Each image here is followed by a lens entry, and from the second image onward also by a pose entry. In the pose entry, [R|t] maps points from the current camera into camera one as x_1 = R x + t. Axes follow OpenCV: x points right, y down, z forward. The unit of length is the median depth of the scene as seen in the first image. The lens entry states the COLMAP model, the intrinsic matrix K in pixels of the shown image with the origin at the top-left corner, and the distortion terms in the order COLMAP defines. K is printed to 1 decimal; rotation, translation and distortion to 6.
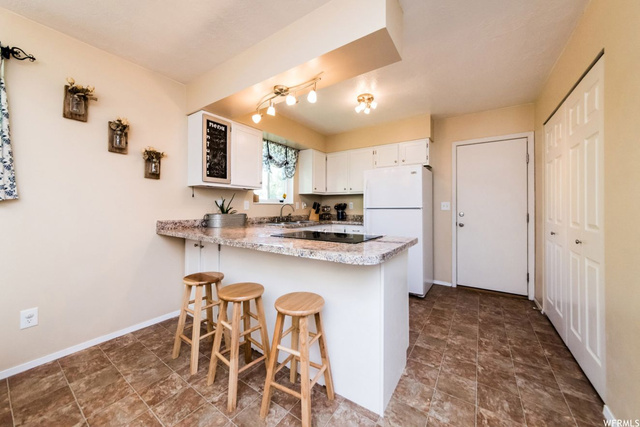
lens RADIAL K [[244.5, 0, 330.3], [0, 244.5, 205.0], [0, 0, 1]] dist [-0.007430, 0.002881]
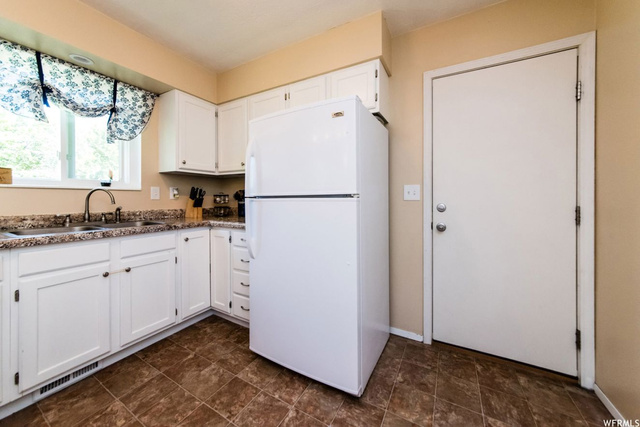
lens RADIAL K [[228.4, 0, 323.4], [0, 228.4, 199.2], [0, 0, 1]] dist [0.003038, 0.001062]
pose [[0.998954, -0.002332, 0.045668, 0.256512], [0.001843, 0.999941, 0.010729, 0.013146], [-0.045691, -0.010633, 0.998899, 0.510597]]
